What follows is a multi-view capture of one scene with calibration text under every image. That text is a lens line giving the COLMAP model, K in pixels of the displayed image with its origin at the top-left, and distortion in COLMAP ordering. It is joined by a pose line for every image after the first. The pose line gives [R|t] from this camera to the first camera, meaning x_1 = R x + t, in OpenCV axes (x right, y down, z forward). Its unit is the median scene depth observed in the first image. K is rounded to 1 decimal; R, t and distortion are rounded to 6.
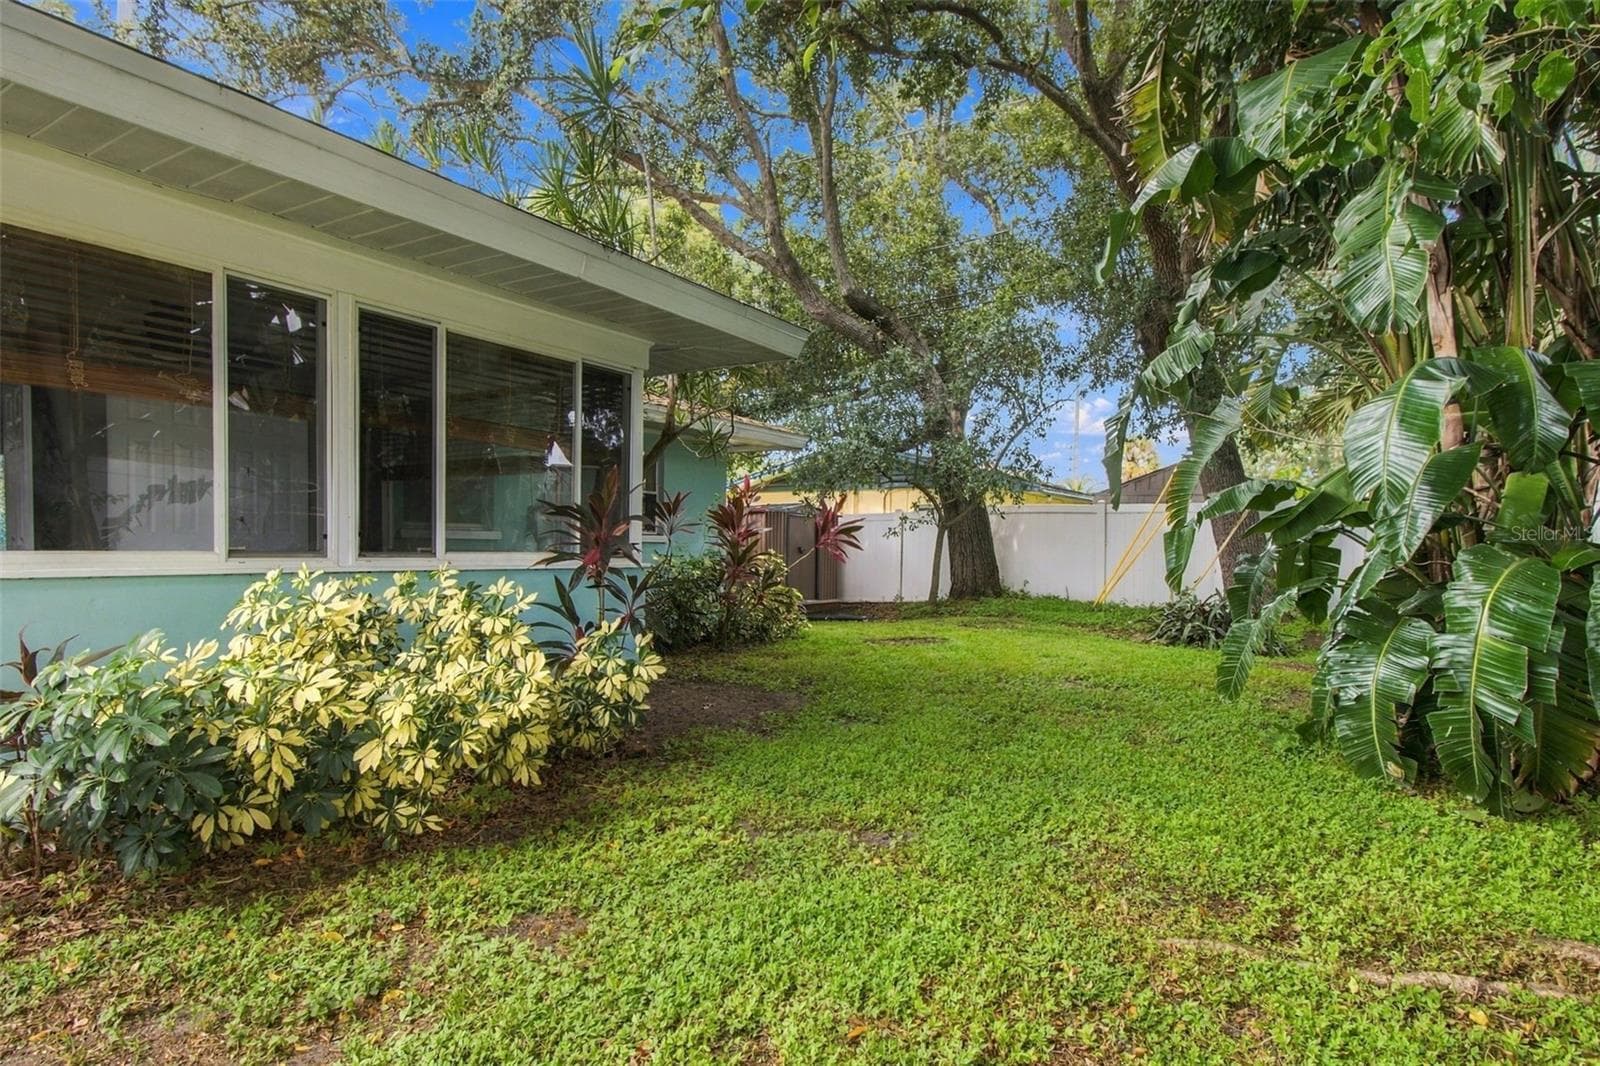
lens RADIAL K [[808.2, 0, 801.1], [0, 808.2, 558.3], [0, 0, 1]] dist [-0.001239, 0.000118]
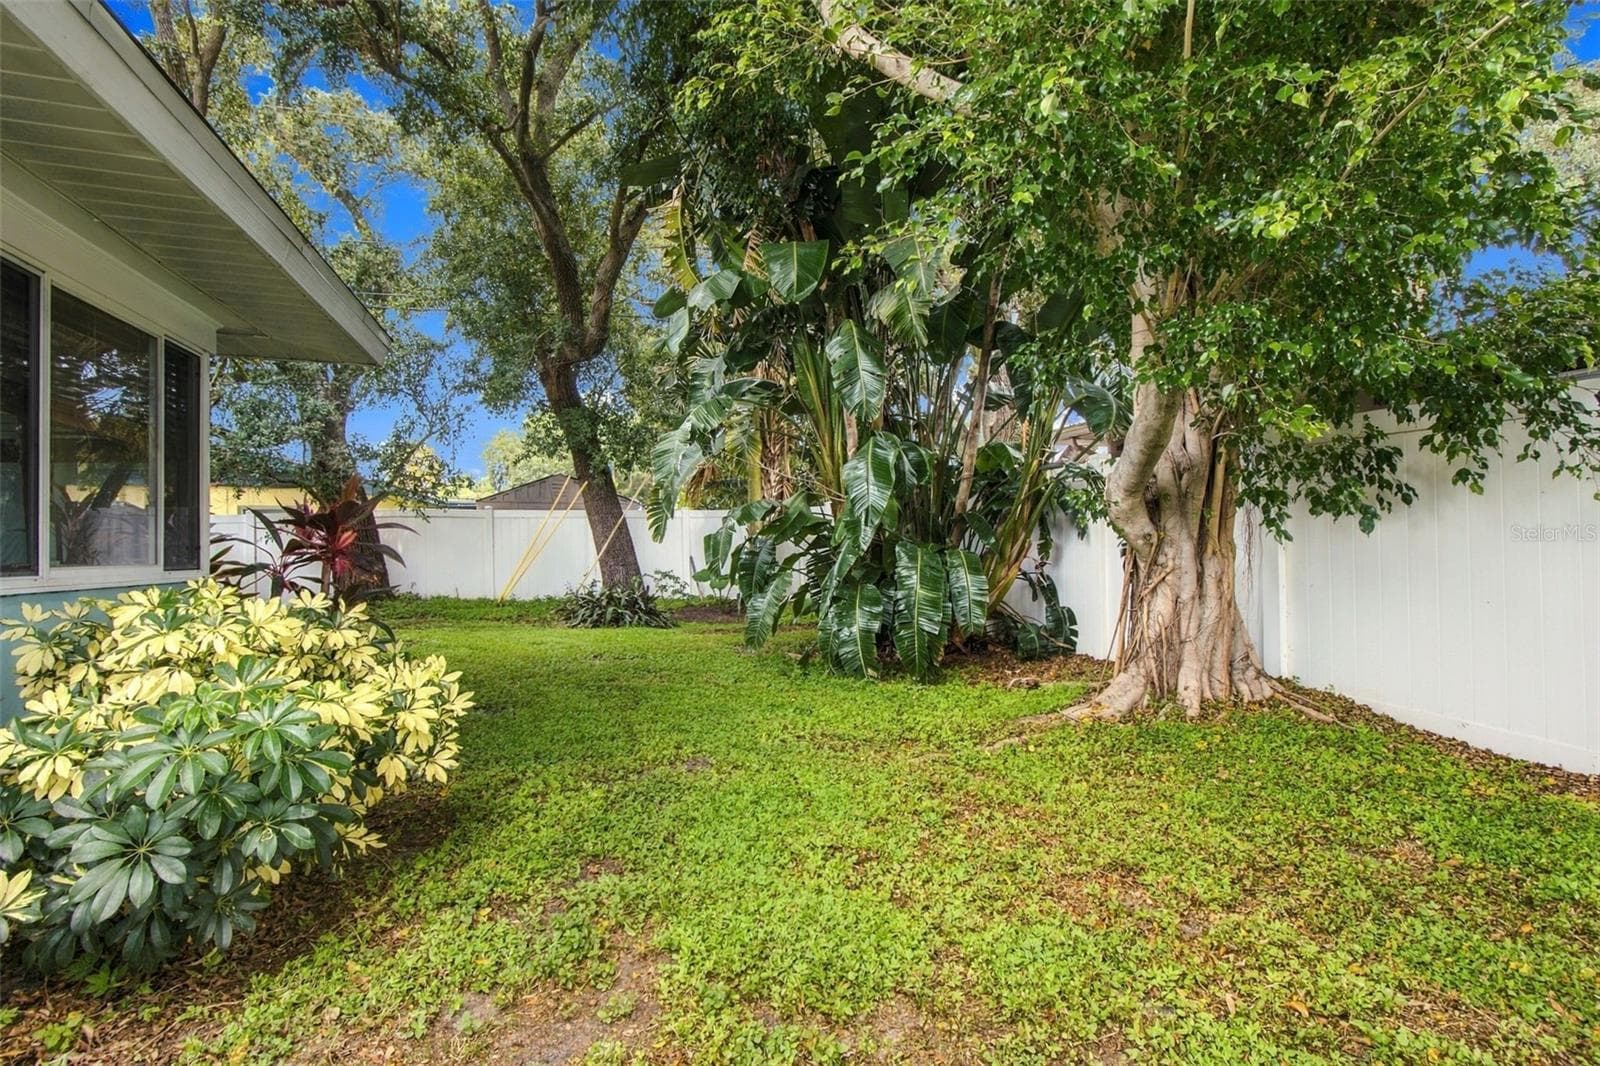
lens RADIAL K [[749.7, 0, 787.0], [0, 749.7, 528.3], [0, 0, 1]] dist [-0.000273, 0.000128]
pose [[0.694191, 0.000134, 0.719791, -0.537736], [0.029055, 0.999180, -0.028208, -0.006156], [-0.719204, 0.040496, 0.693618, 0.001589]]
